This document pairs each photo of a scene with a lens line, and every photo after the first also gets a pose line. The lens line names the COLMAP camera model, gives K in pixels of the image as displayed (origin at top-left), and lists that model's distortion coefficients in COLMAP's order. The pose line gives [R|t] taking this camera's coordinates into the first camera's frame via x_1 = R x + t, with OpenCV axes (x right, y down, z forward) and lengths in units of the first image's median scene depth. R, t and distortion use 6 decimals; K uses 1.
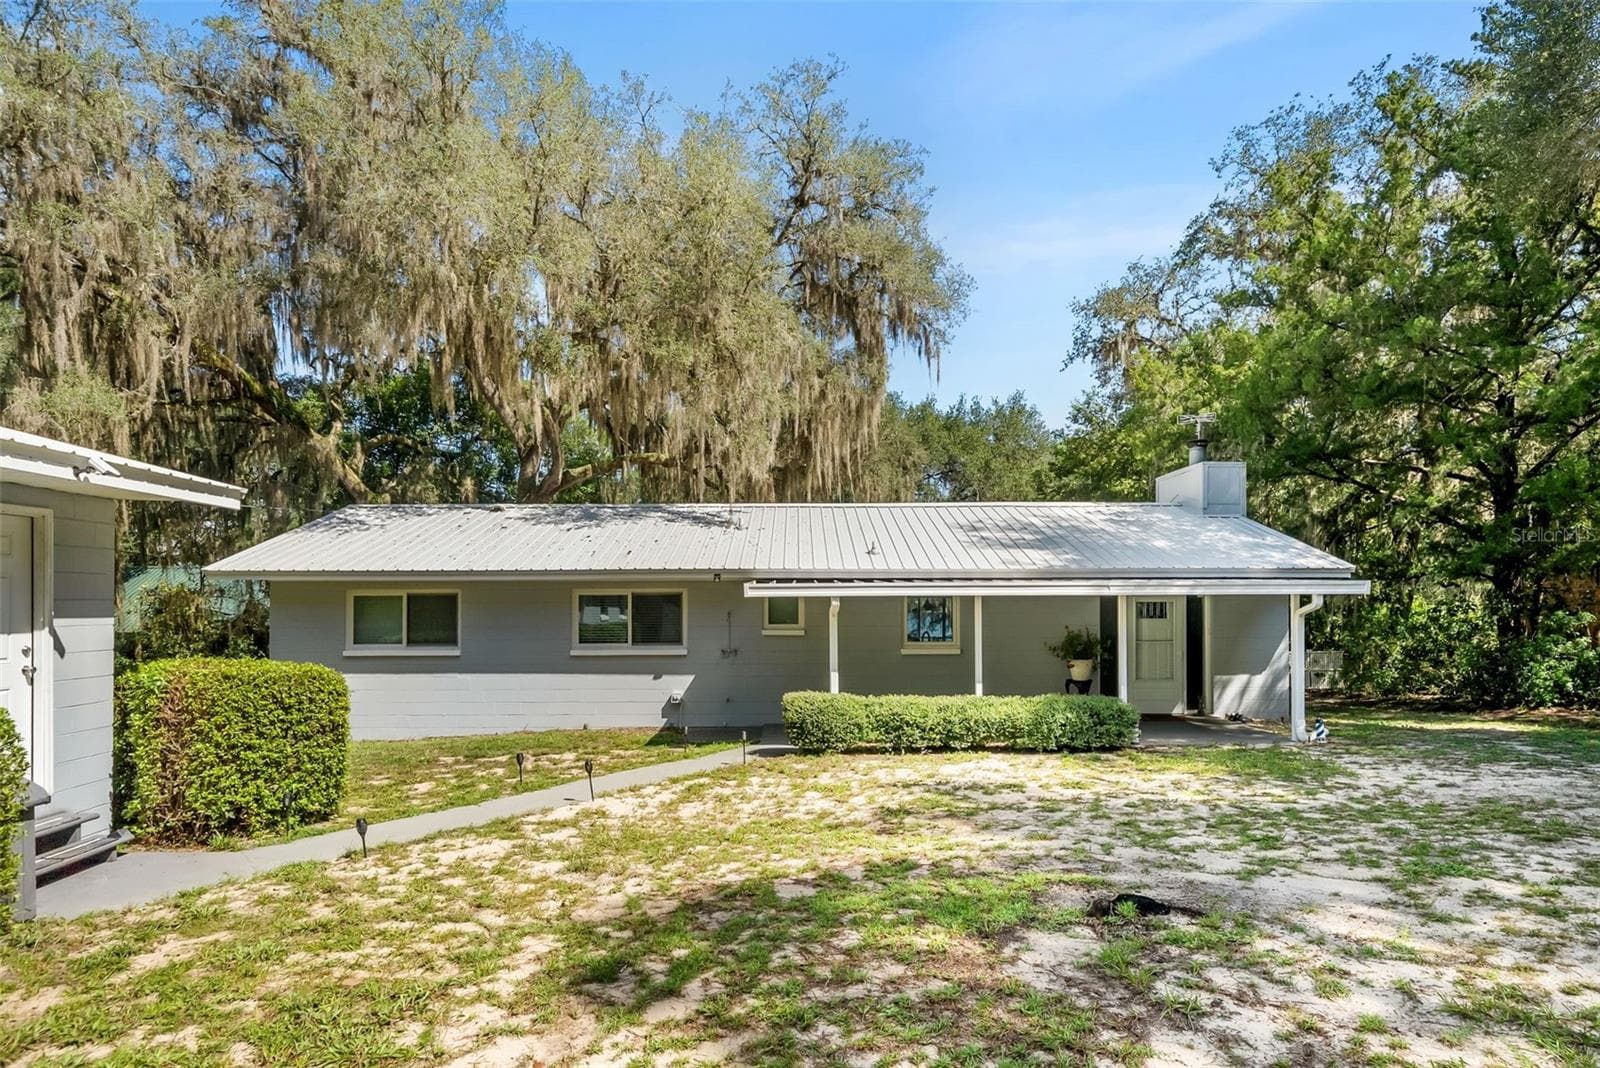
lens RADIAL K [[847.4, 0, 797.5], [0, 847.4, 596.6], [0, 0, 1]] dist [-0.002377, 0.000450]
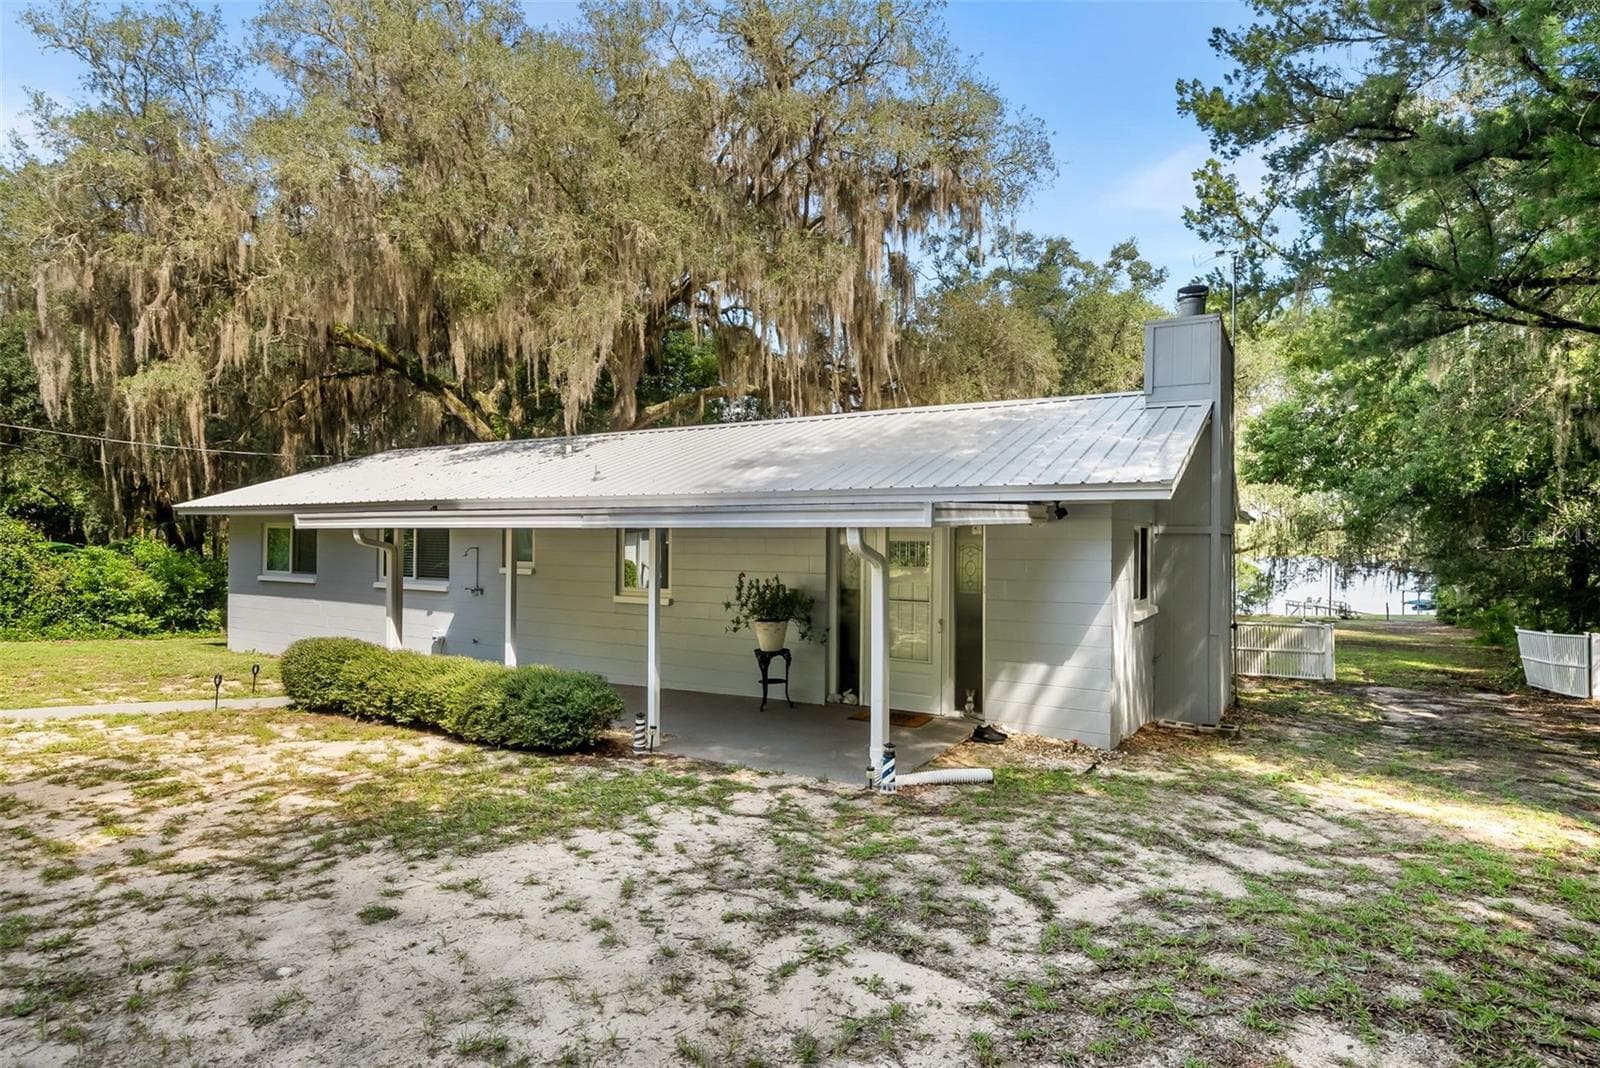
lens RADIAL K [[825.9, 0, 728.9], [0, 825.9, 543.2], [0, 0, 1]] dist [-0.007592, -0.001640]
pose [[0.860555, 0.012785, -0.509196, 0.606847], [-0.008619, 0.999907, 0.010539, 0.002778], [0.509284, -0.004681, 0.860586, 0.366413]]
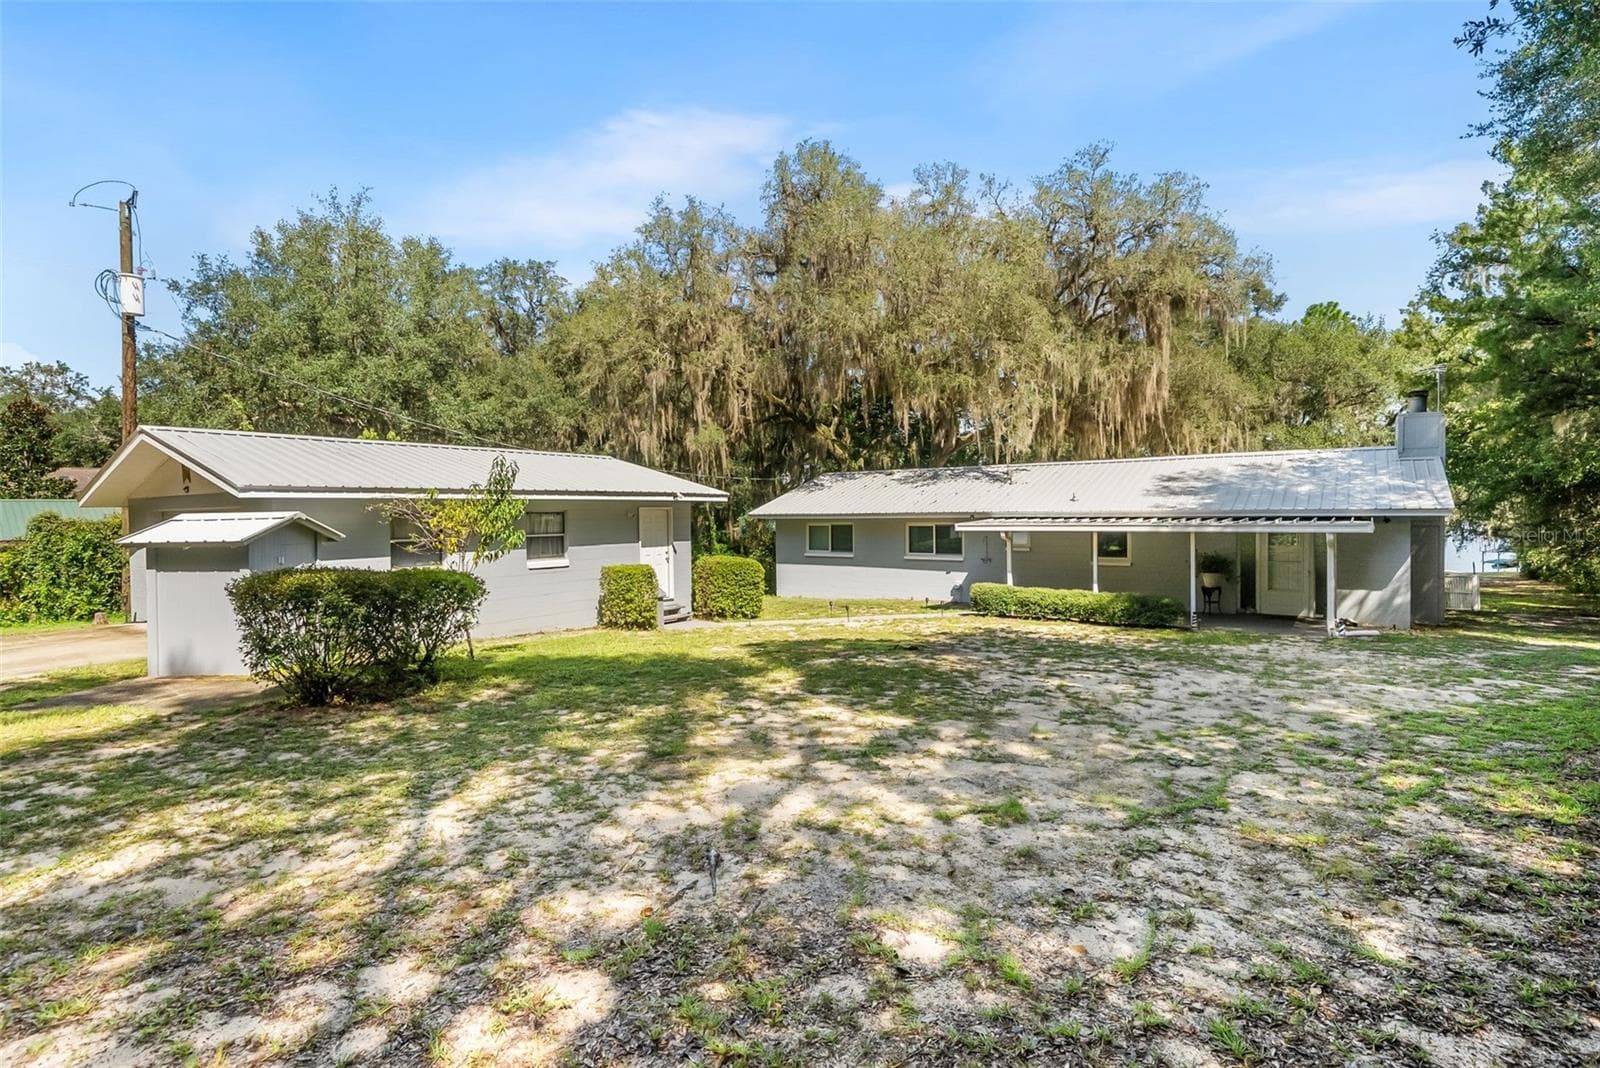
lens RADIAL K [[686.8, 0, 797.3], [0, 686.8, 535.4], [0, 0, 1]] dist [-0.007590, 0.000218]
pose [[0.807155, 0.011409, -0.590229, 0.420652], [0.010367, 0.999385, 0.033495, -0.033182], [0.590248, -0.033155, 0.806541, -0.327707]]
